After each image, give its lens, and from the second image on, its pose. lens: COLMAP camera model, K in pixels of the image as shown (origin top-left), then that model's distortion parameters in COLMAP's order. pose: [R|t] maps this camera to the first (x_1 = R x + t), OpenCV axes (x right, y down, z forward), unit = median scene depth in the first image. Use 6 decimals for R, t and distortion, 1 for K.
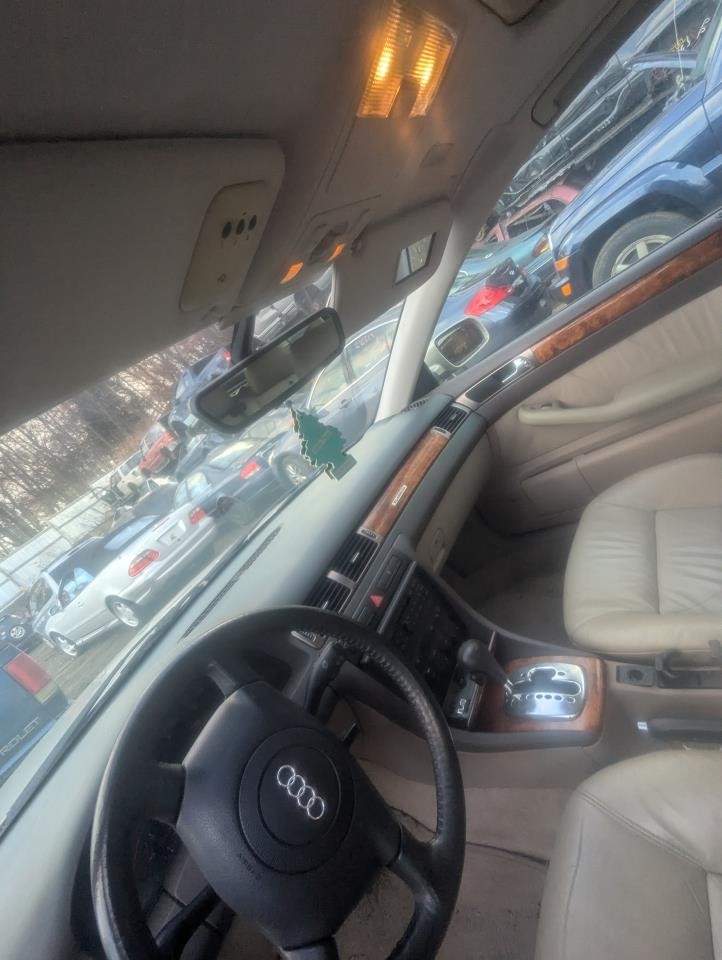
lens RADIAL K [[452.7, 0, 366.3], [0, 452.7, 491.2], [0, 0, 1]] dist [-0.003495, -0.000802]
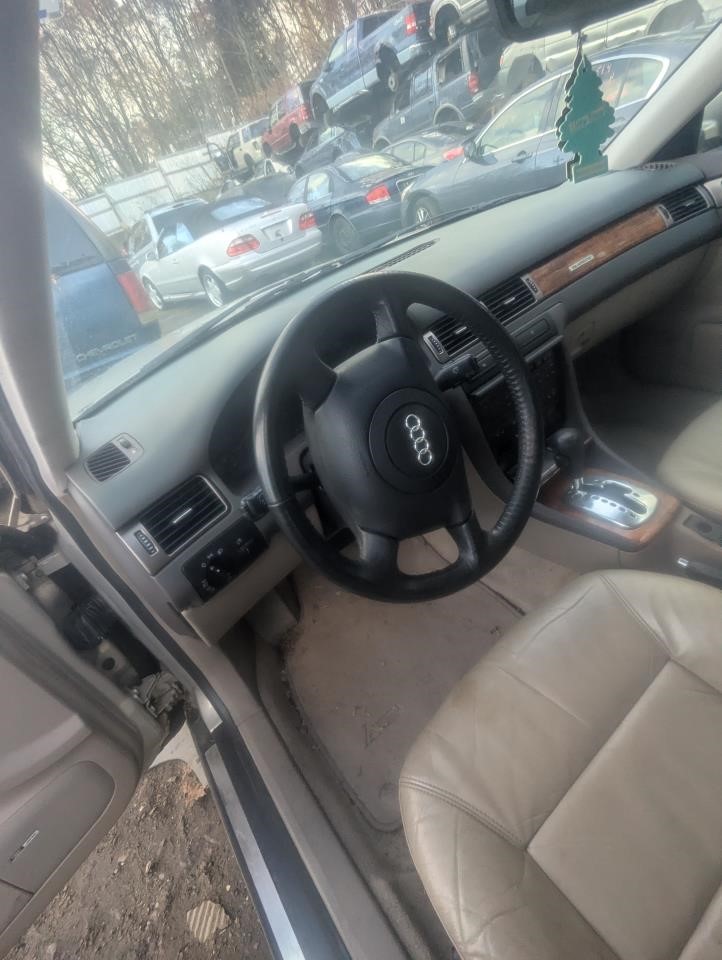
lens RADIAL K [[443.6, 0, 359.8], [0, 443.6, 489.0], [0, 0, 1]] dist [-0.000845, 0.000099]
pose [[0.881396, 0.472202, -0.012882, -0.078760], [-0.412312, 0.782343, 0.466837, 0.117654], [0.230520, -0.406157, 0.884249, -0.025730]]
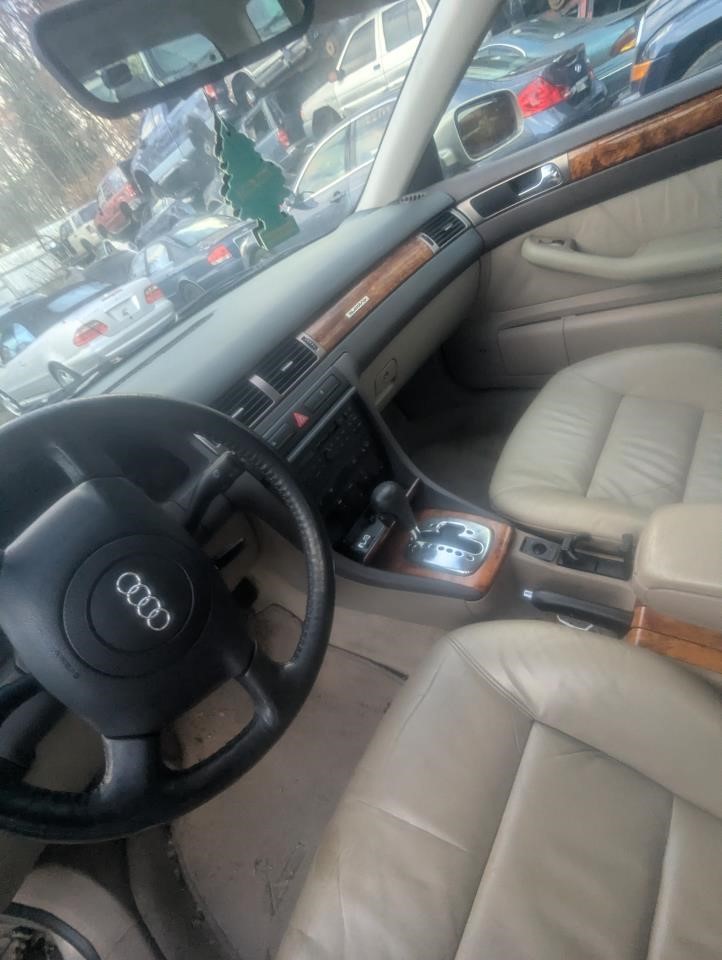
lens RADIAL K [[442.0, 0, 362.0], [0, 442.0, 495.4], [0, 0, 1]] dist [-0.003992, -0.000593]
pose [[0.972624, 0.198122, 0.121452, 0.047565], [-0.229186, 0.904228, 0.360342, 0.026319], [-0.038429, -0.378312, 0.924880, 0.100987]]
